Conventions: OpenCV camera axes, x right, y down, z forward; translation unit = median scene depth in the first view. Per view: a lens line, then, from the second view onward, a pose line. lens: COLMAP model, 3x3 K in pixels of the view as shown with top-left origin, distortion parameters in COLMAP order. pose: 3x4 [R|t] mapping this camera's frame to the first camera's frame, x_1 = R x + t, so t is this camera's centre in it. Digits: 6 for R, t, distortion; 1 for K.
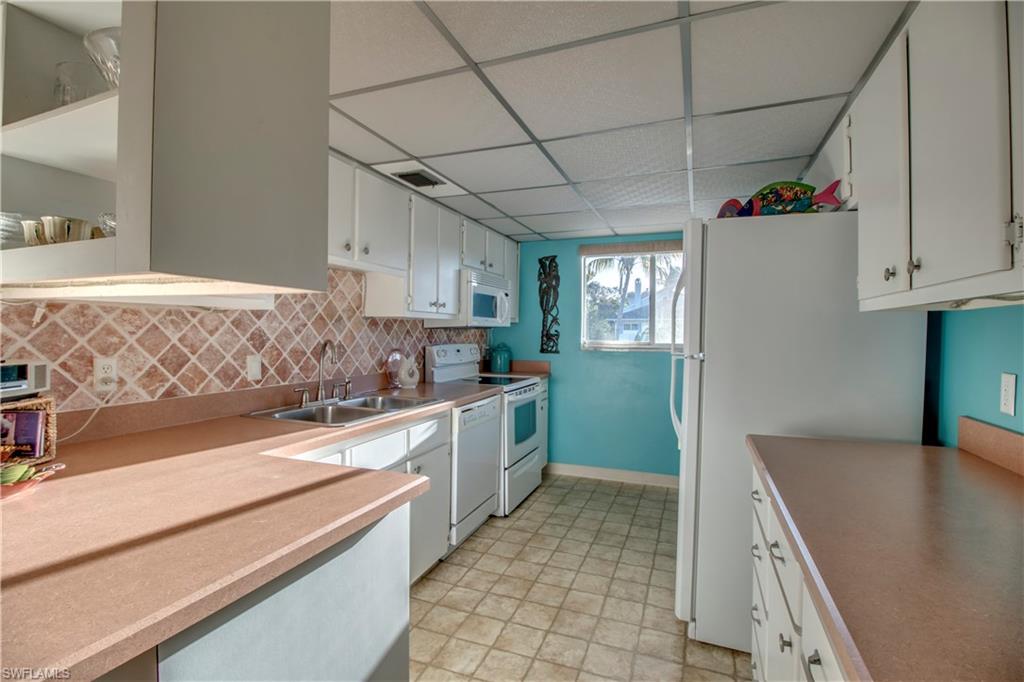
lens RADIAL K [[472.9, 0, 511.9], [0, 472.9, 335.1], [0, 0, 1]] dist [0.002877, -0.013461]
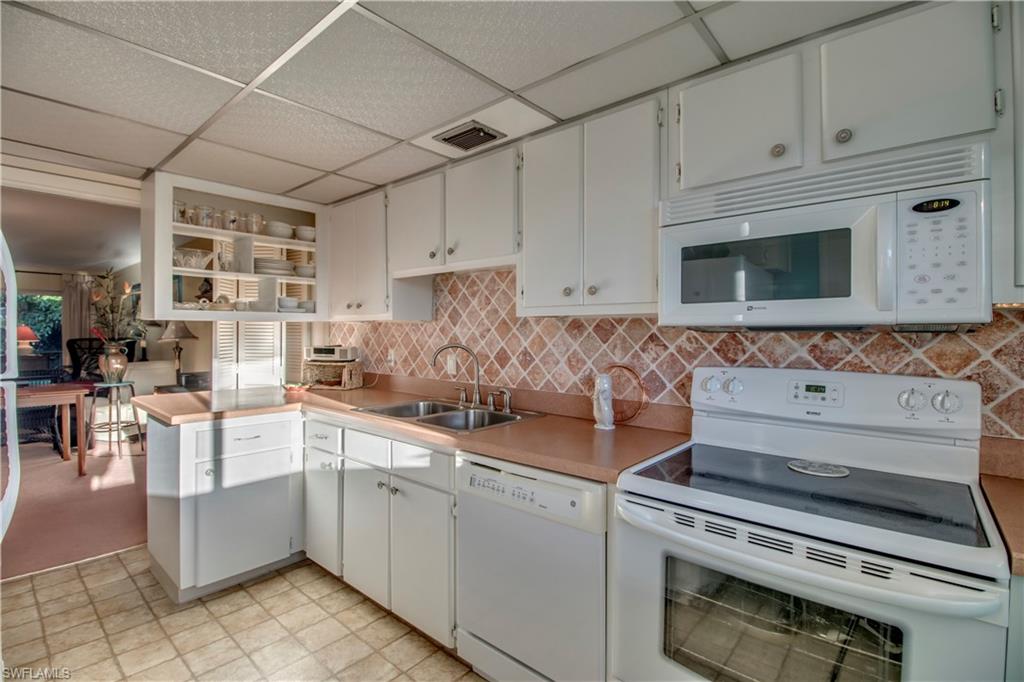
lens RADIAL K [[472.9, 0, 511.9], [0, 472.9, 335.1], [0, 0, 1]] dist [0.002877, -0.013461]
pose [[-0.338519, -0.000778, -0.940959, 0.600148], [-0.011074, 0.999934, 0.003157, -0.016354], [0.940894, 0.011489, -0.338505, 1.591414]]
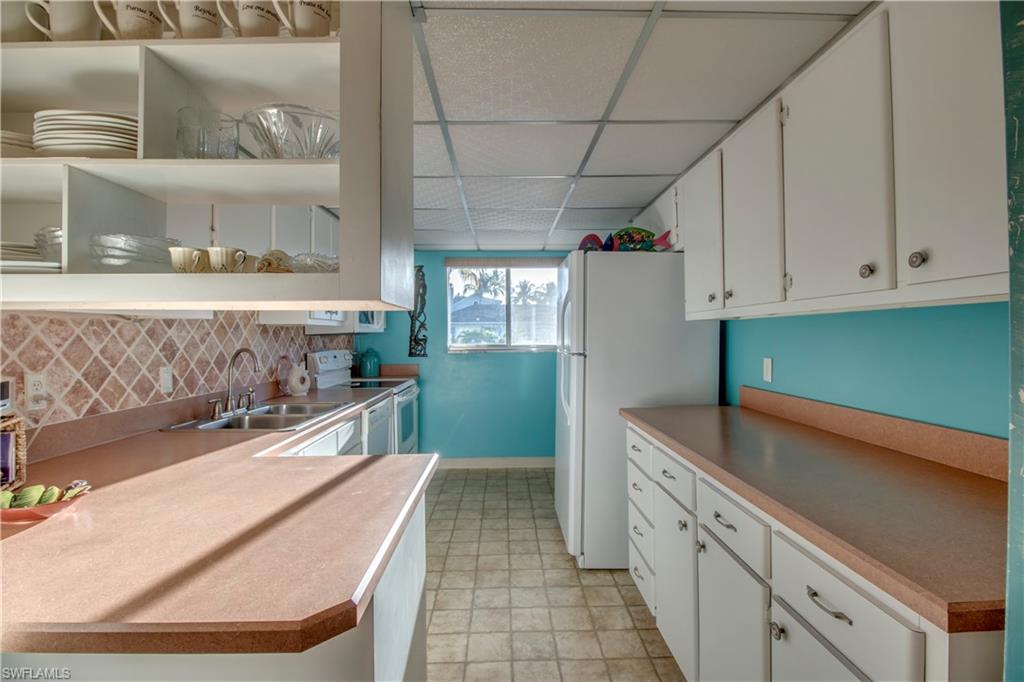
lens RADIAL K [[472.9, 0, 511.9], [0, 472.9, 335.1], [0, 0, 1]] dist [0.002877, -0.013461]
pose [[0.922572, -0.013622, 0.385585, -0.272630], [0.016618, 0.999852, -0.004437, -0.004553], [-0.385468, 0.010501, 0.922661, -0.136520]]
